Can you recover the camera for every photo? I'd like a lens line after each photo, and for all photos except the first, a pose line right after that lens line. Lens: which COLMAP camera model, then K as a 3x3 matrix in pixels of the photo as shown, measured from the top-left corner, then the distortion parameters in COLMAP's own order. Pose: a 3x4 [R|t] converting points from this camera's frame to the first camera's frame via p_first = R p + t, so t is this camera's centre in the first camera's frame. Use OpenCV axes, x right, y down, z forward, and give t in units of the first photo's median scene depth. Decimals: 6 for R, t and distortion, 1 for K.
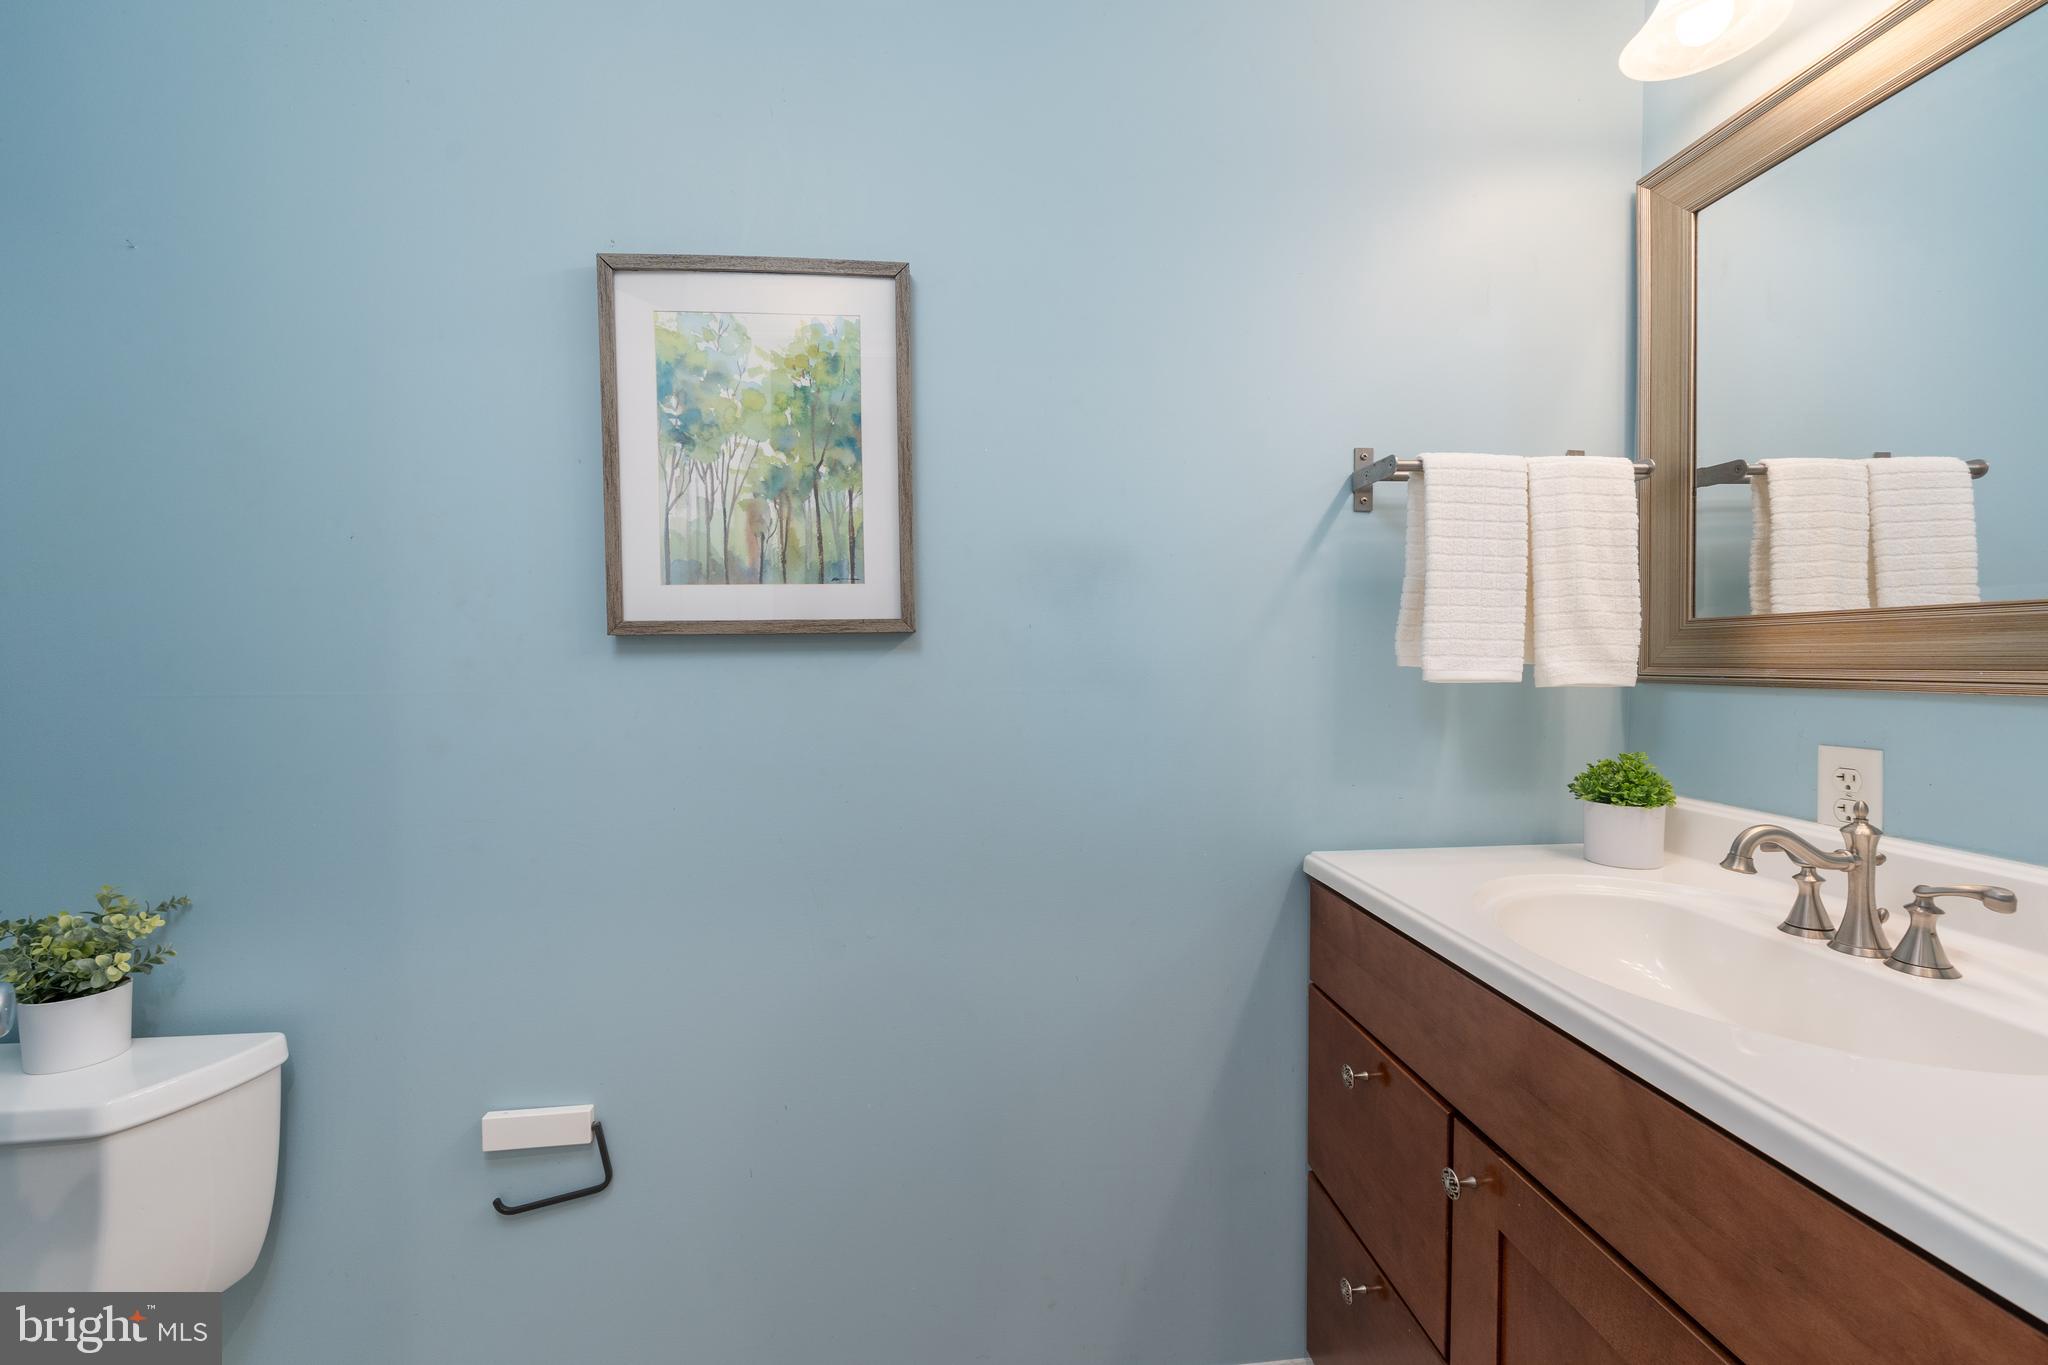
lens RADIAL K [[839.7, 0, 1018.5], [0, 839.7, 695.2], [0, 0, 1]] dist [0.001843, 0.000088]
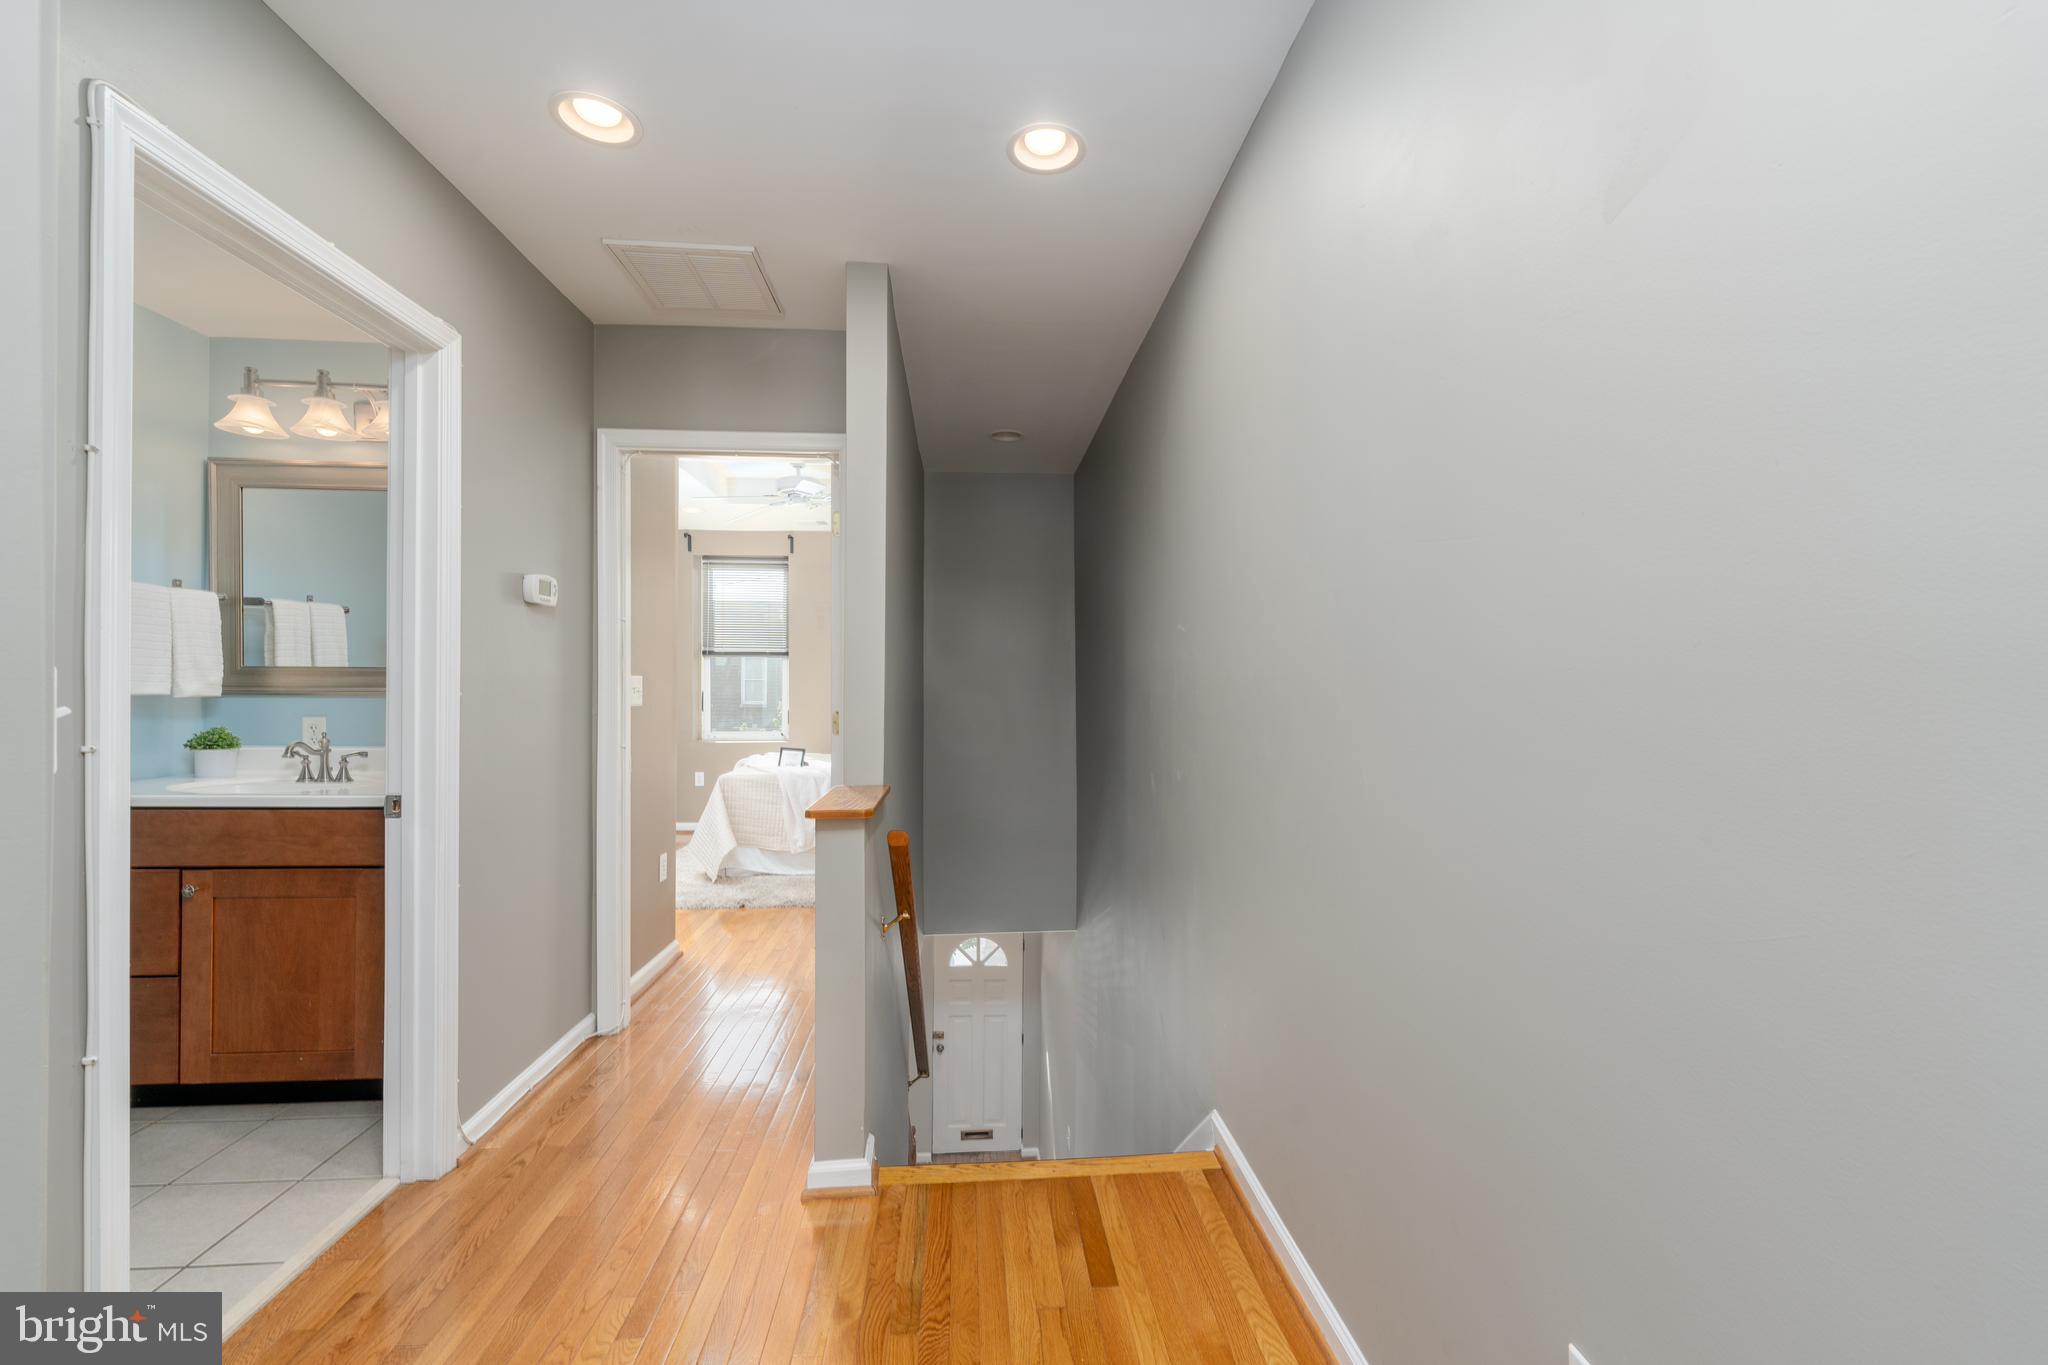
lens RADIAL K [[811.2, 0, 1014.3], [0, 811.2, 679.2], [0, 0, 1]] dist [0.011691, 0.000018]
pose [[0.008107, 0.009855, 0.999919, -1.435050], [0.031114, 0.999465, -0.010102, 0.033183], [-0.999483, 0.031193, 0.007796, -1.127178]]
